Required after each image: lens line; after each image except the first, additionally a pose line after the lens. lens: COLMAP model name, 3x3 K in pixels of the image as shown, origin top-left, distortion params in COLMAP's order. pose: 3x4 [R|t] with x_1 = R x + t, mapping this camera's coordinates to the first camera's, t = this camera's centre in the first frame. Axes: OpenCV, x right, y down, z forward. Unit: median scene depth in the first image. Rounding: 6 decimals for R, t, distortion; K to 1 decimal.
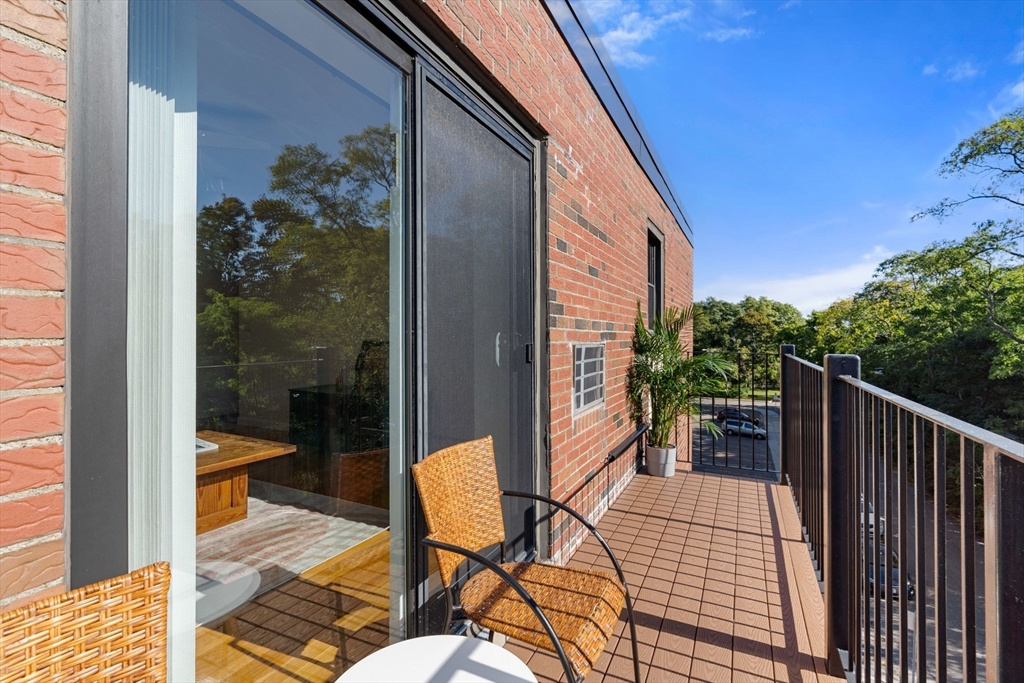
lens RADIAL K [[473.6, 0, 512.0], [0, 473.6, 341.5], [0, 0, 1]] dist [-0.001960, -0.000308]
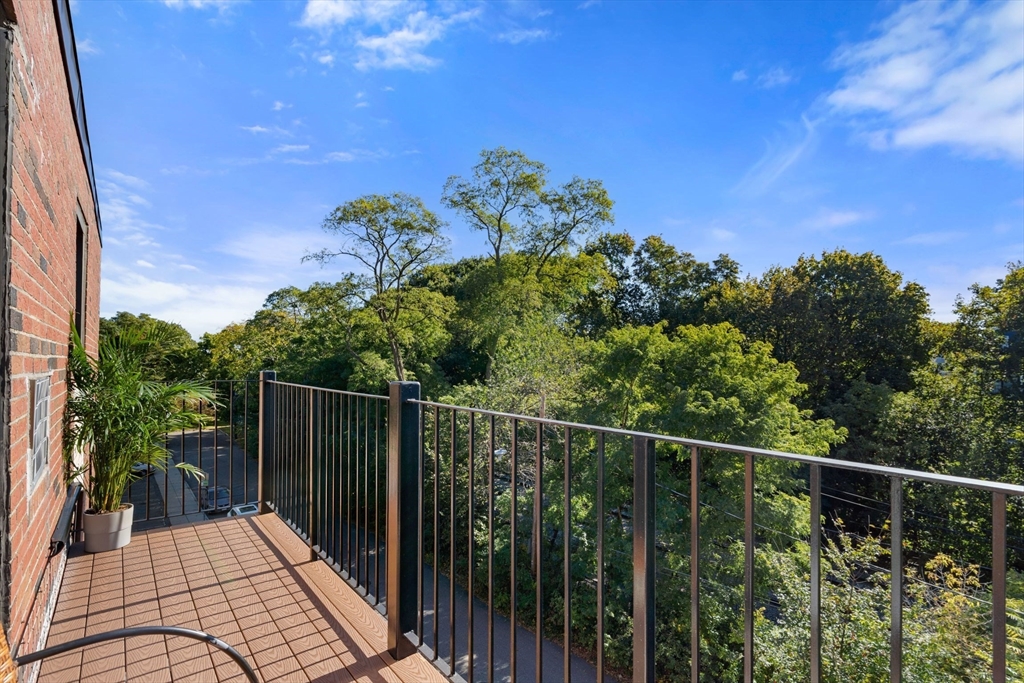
lens RADIAL K [[485.4, 0, 511.6], [0, 485.4, 361.8], [0, 0, 1]] dist [0.000190, -0.000079]
pose [[0.420395, -0.001554, 0.907340, -0.114804], [0.006685, 0.999977, -0.001385, -0.006483], [-0.907317, 0.006648, 0.420395, 0.103571]]
